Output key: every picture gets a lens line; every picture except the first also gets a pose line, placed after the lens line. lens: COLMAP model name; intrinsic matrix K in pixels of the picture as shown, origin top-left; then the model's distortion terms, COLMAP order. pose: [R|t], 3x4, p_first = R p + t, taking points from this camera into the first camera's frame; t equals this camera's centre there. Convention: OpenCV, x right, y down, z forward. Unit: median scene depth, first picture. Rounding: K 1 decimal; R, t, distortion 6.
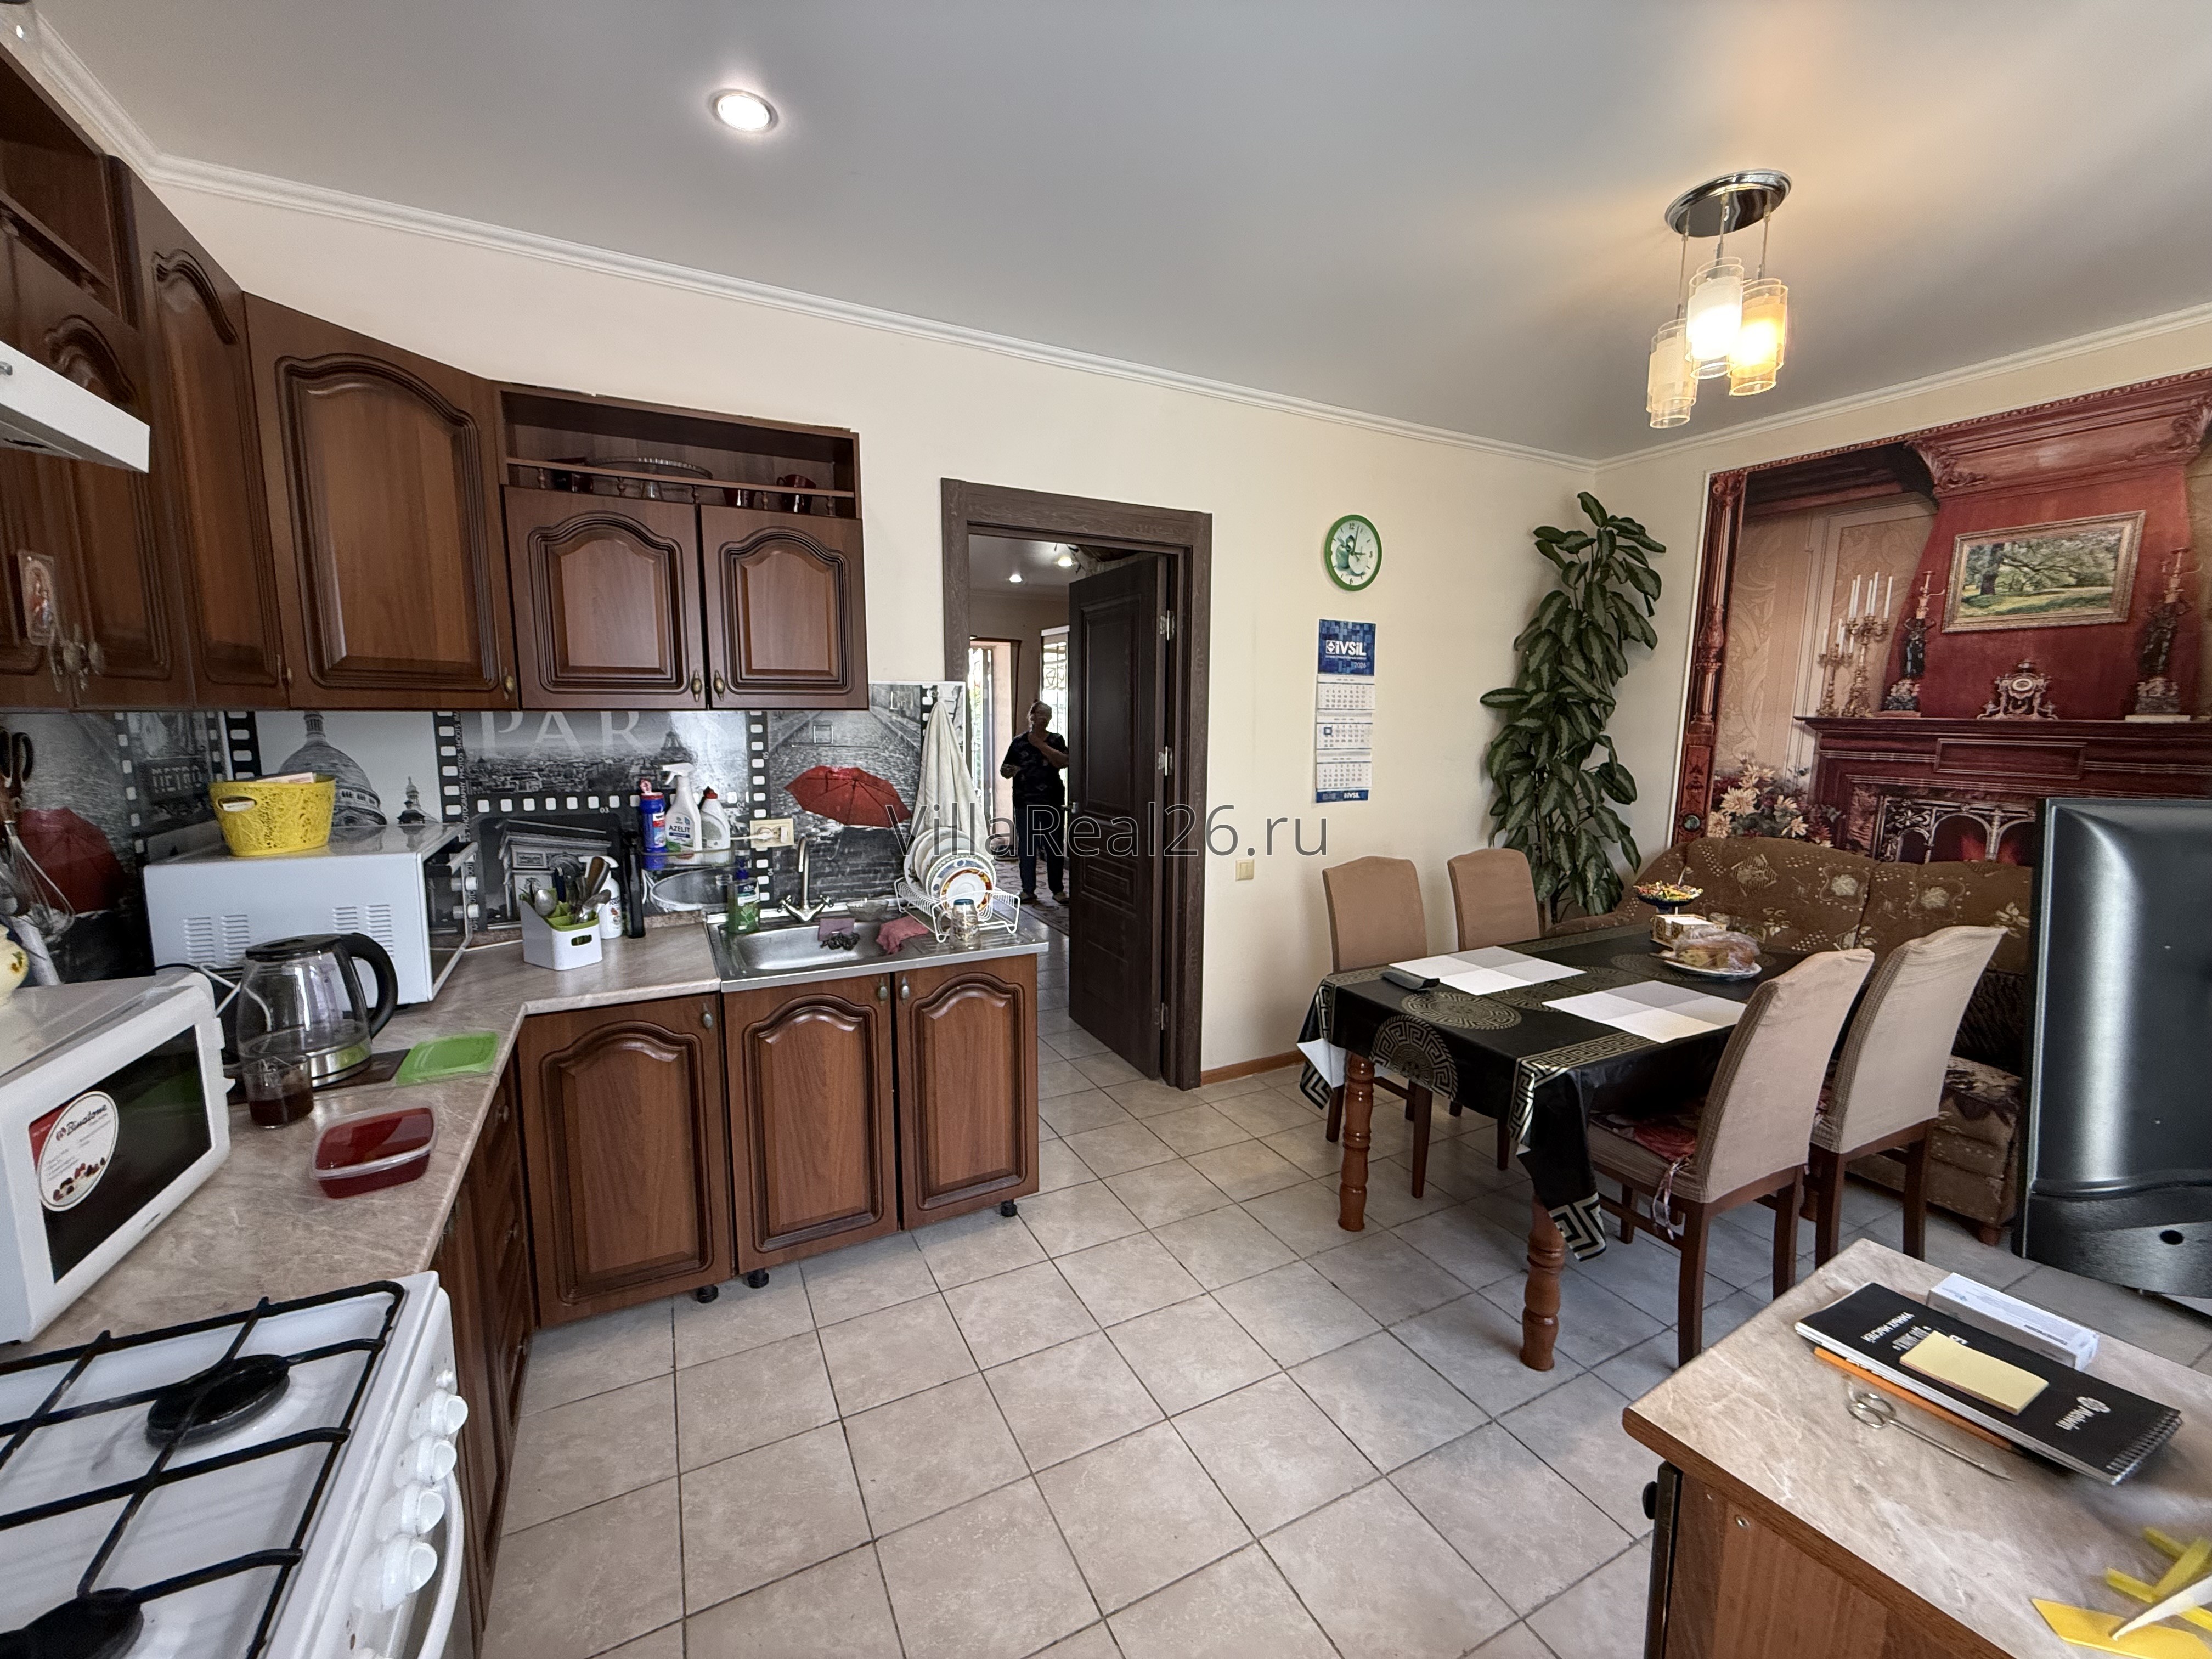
lens RADIAL K [[887.1, 0, 1098.9], [0, 887.1, 827.8], [0, 0, 1]] dist [-0.000802, 0.000283]
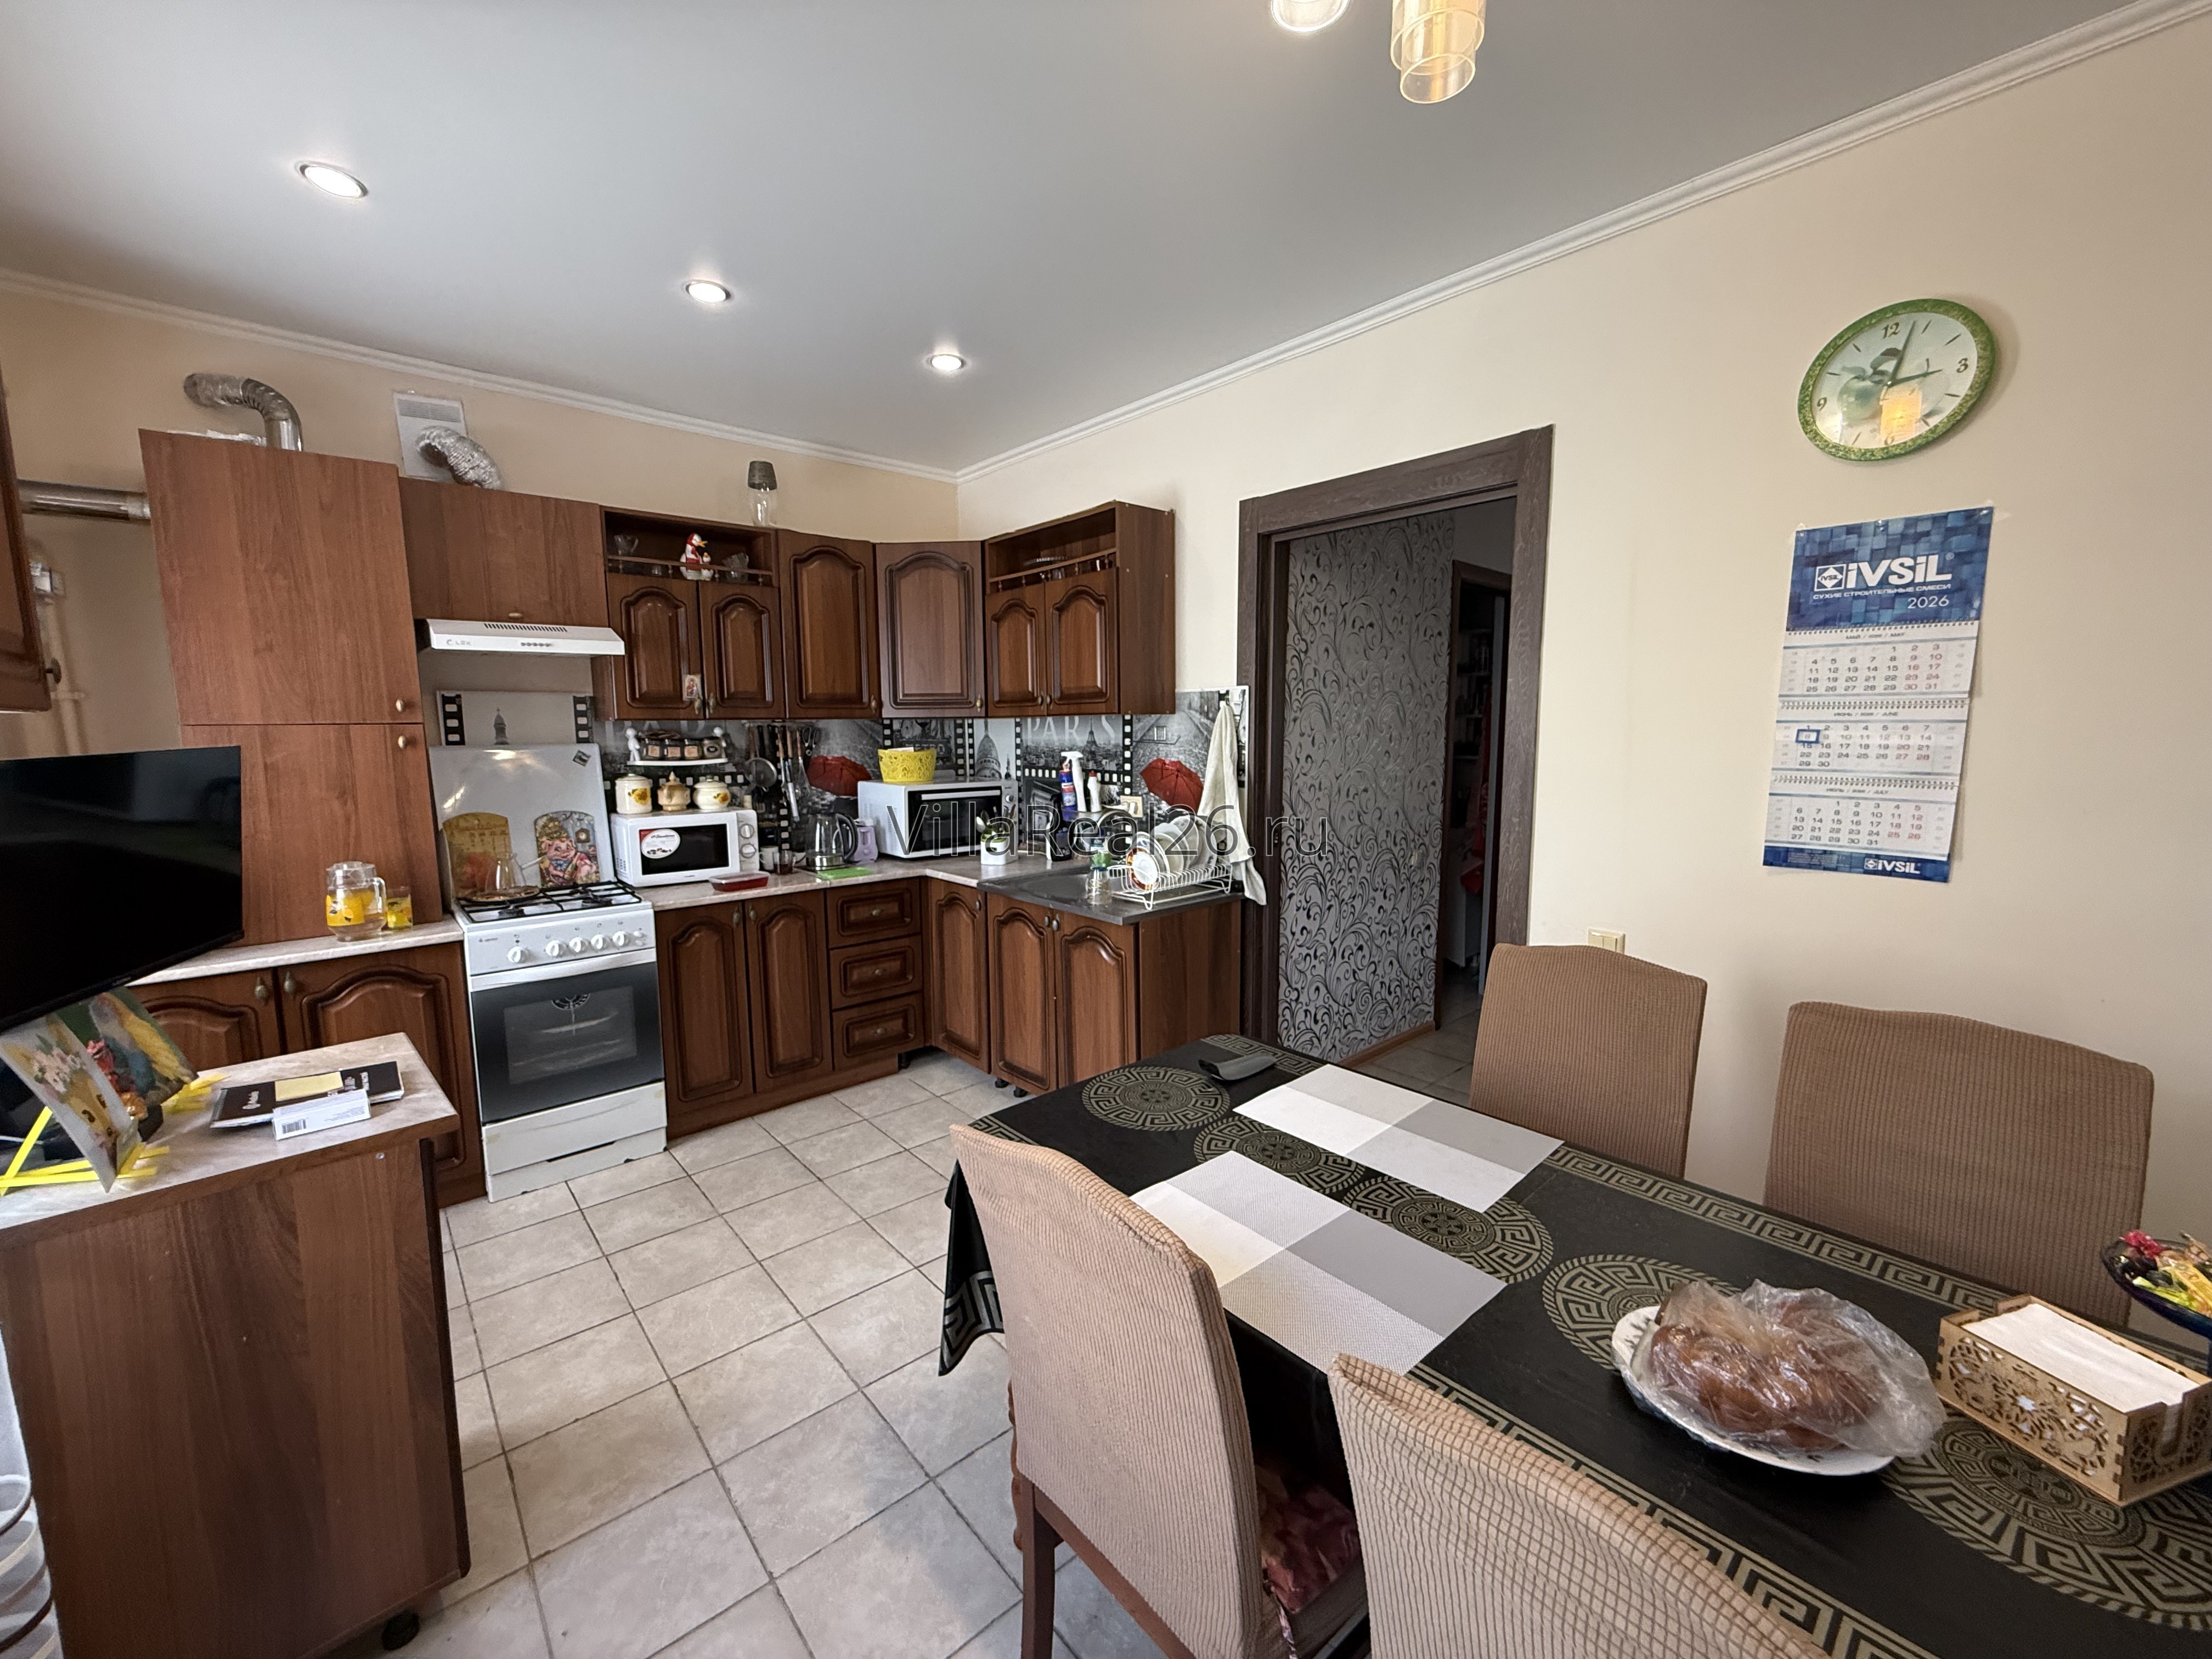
lens RADIAL K [[887.1, 0, 1098.9], [0, 887.1, 827.8], [0, 0, 1]] dist [-0.000802, 0.000283]
pose [[0.237750, 0.107027, -0.965412, 0.761926], [-0.115801, 0.989945, 0.081229, -0.054271], [0.964399, 0.092483, 0.247753, 0.515236]]
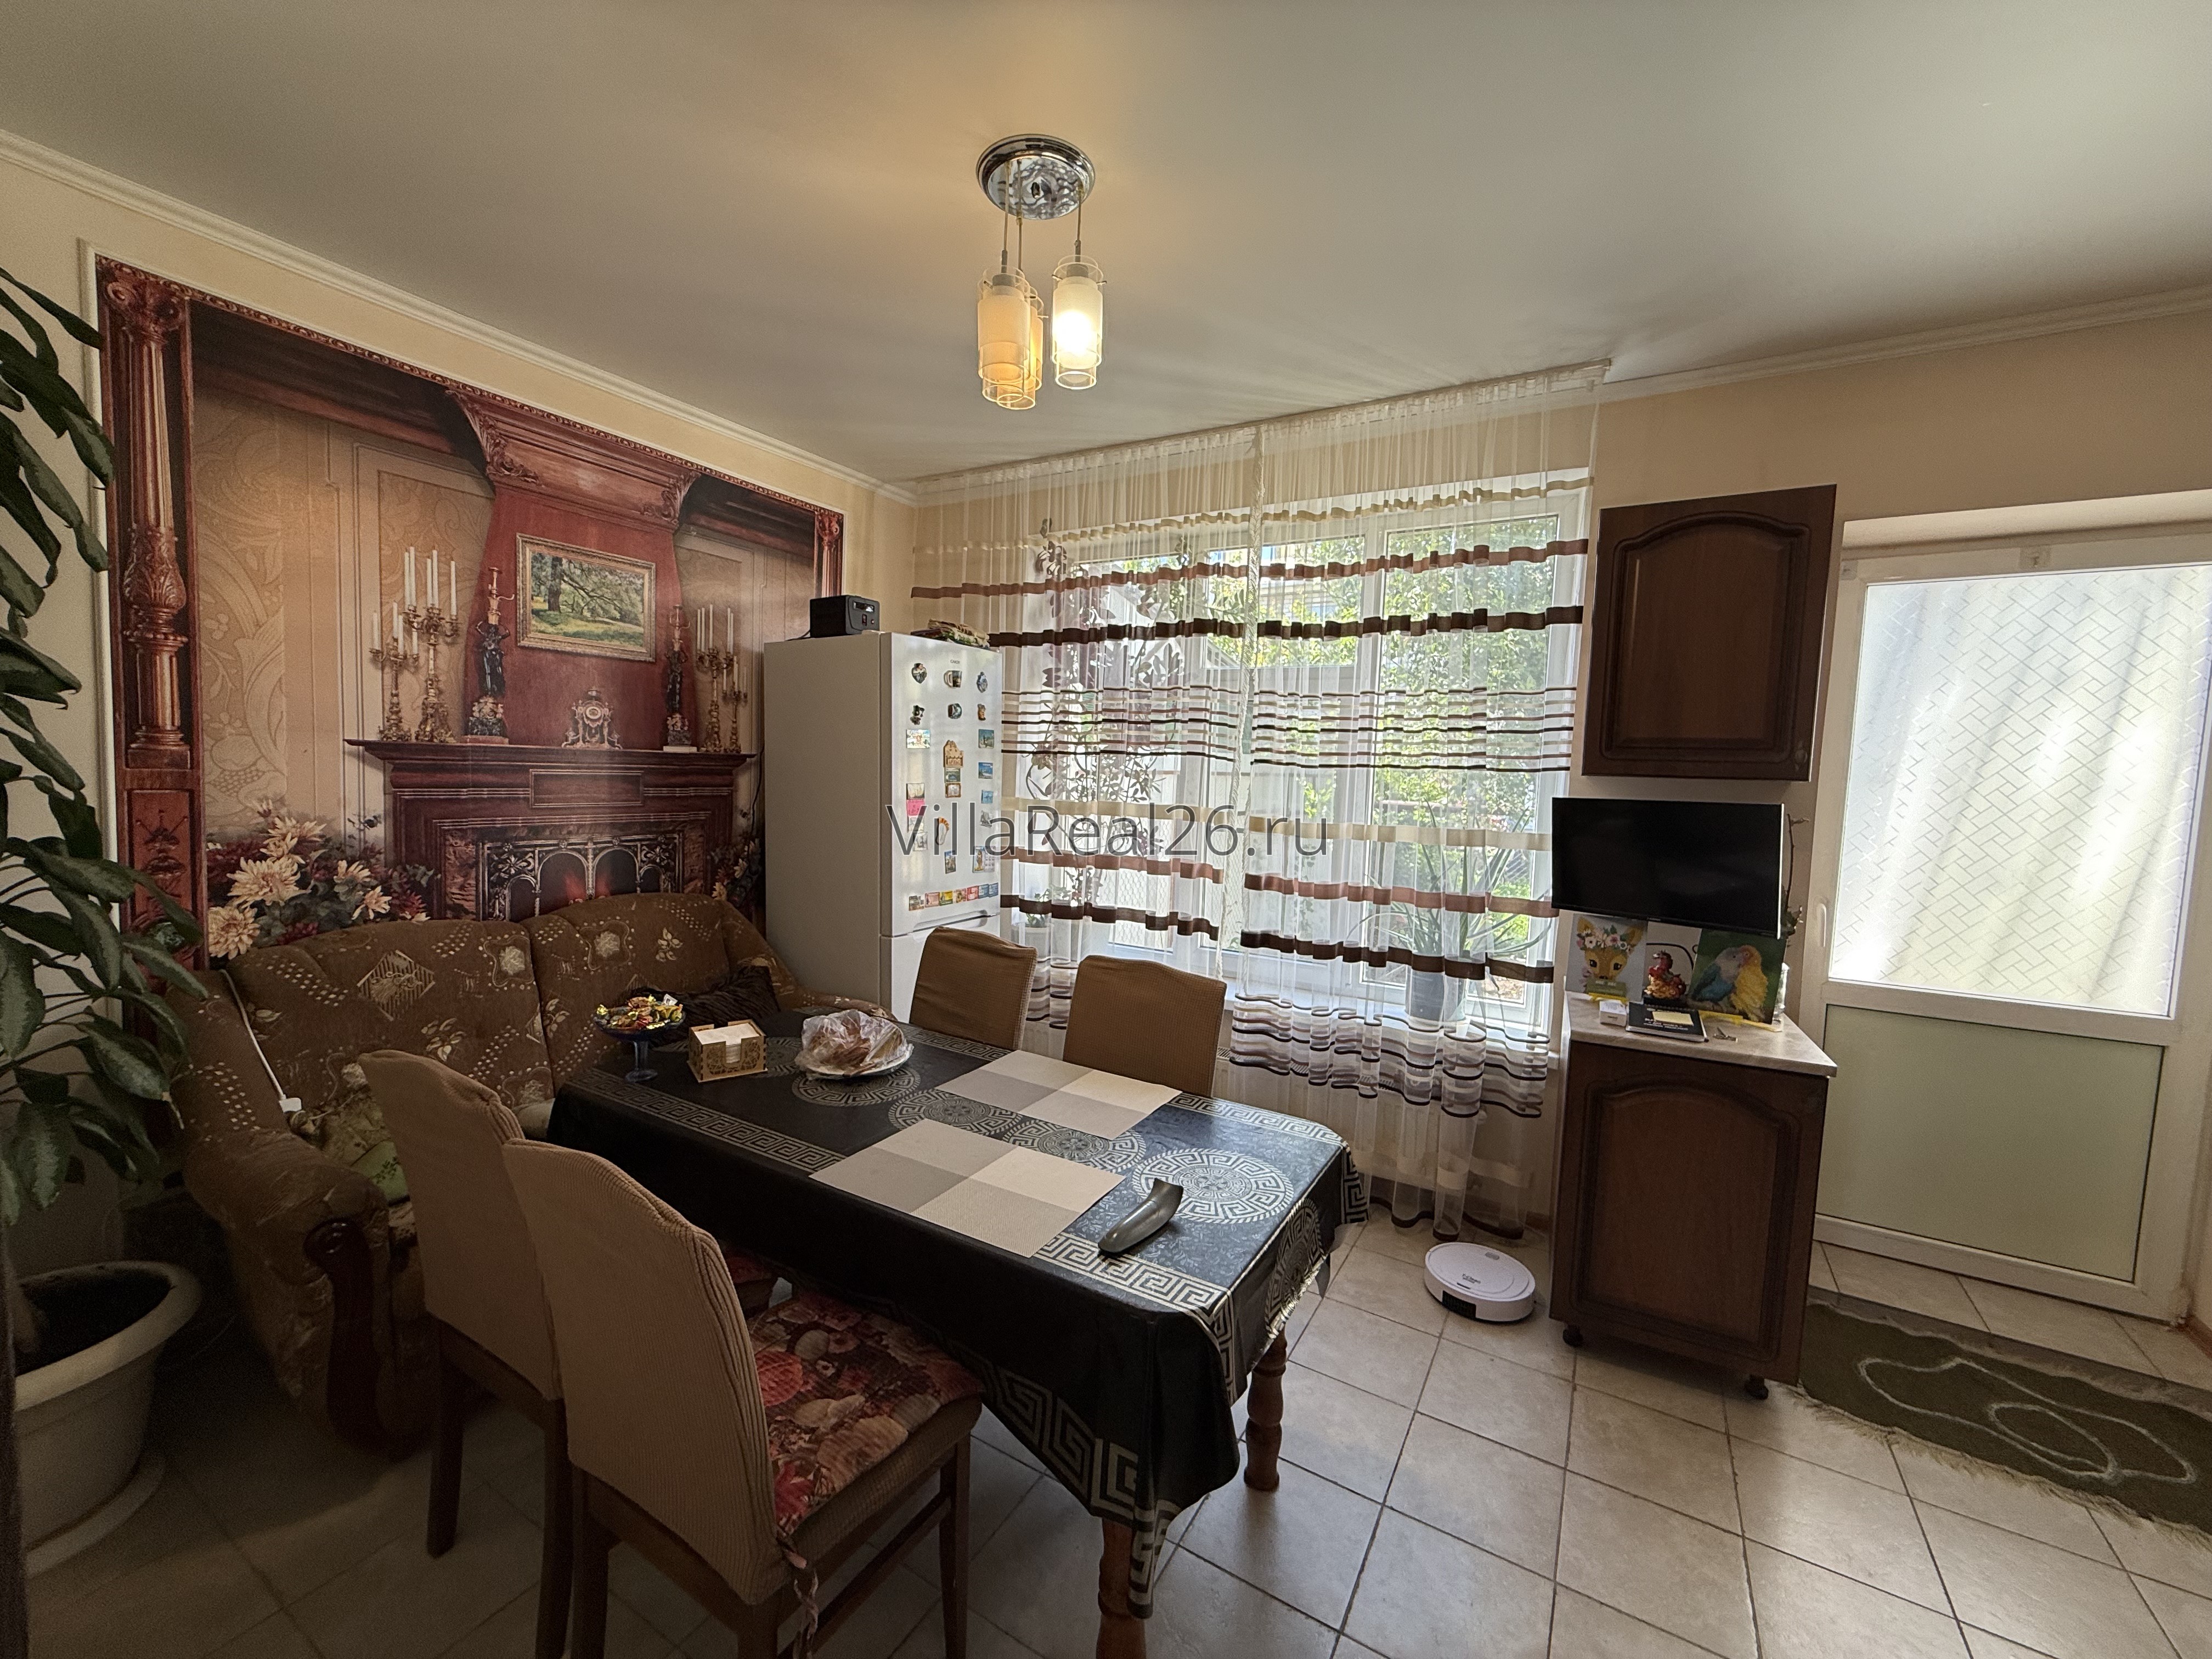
lens RADIAL K [[887.1, 0, 1098.9], [0, 887.1, 827.8], [0, 0, 1]] dist [-0.000802, 0.000283]
pose [[-0.535930, -0.084176, 0.840055, -0.077031], [0.075947, 0.986176, 0.147269, -0.126438], [-0.840839, 0.142726, -0.522129, 0.969983]]
